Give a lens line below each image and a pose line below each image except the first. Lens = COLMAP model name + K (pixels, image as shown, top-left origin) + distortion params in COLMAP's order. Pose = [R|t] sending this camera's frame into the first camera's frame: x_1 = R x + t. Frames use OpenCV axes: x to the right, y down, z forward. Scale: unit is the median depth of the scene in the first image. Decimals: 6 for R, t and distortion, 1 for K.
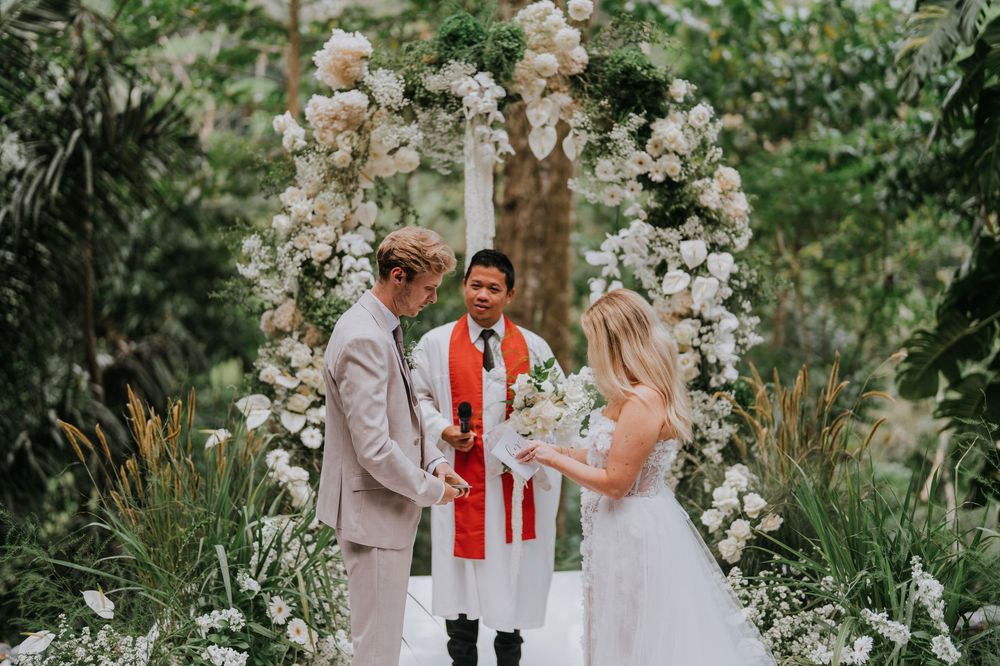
lens RADIAL K [[1392.4, 0, 503.0], [0, 1392.4, 330.5], [0, 0, 1]] dist [0.025236, 0.000000]
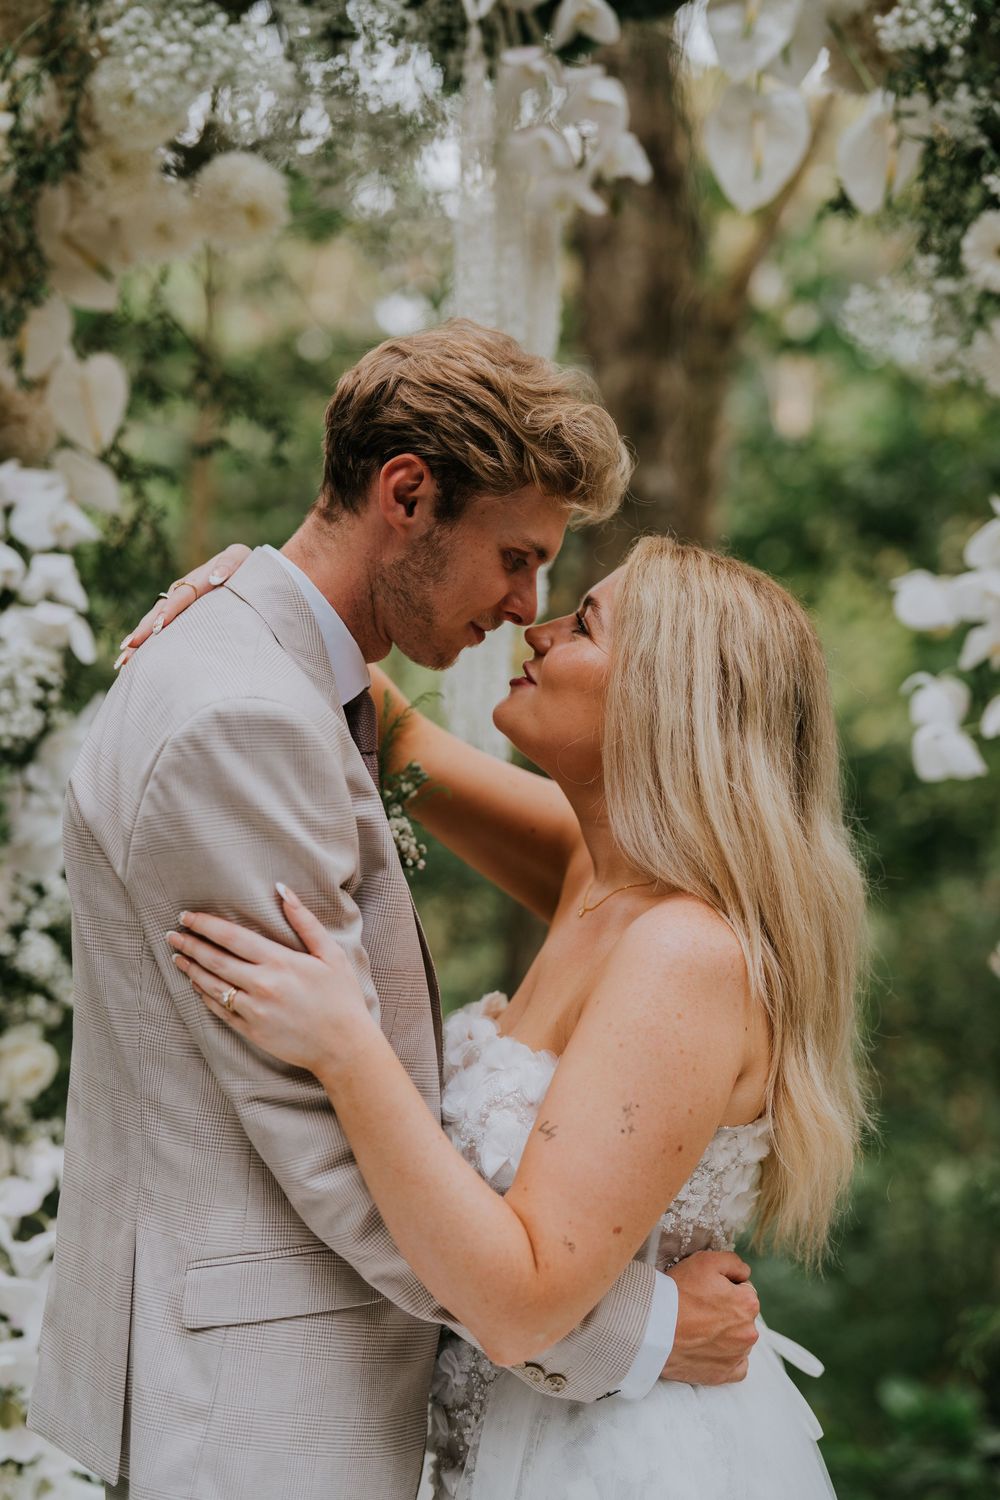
lens RADIAL K [[2088.6, 0, 495.4], [0, 2088.6, 759.1], [0, 0, 1]] dist [0.025236, 0.000000]
pose [[0.998573, 0.039370, -0.036090, -0.001980], [-0.040926, 0.998218, -0.043419, -0.000582], [0.034317, 0.044834, 0.998405, 0.613888]]
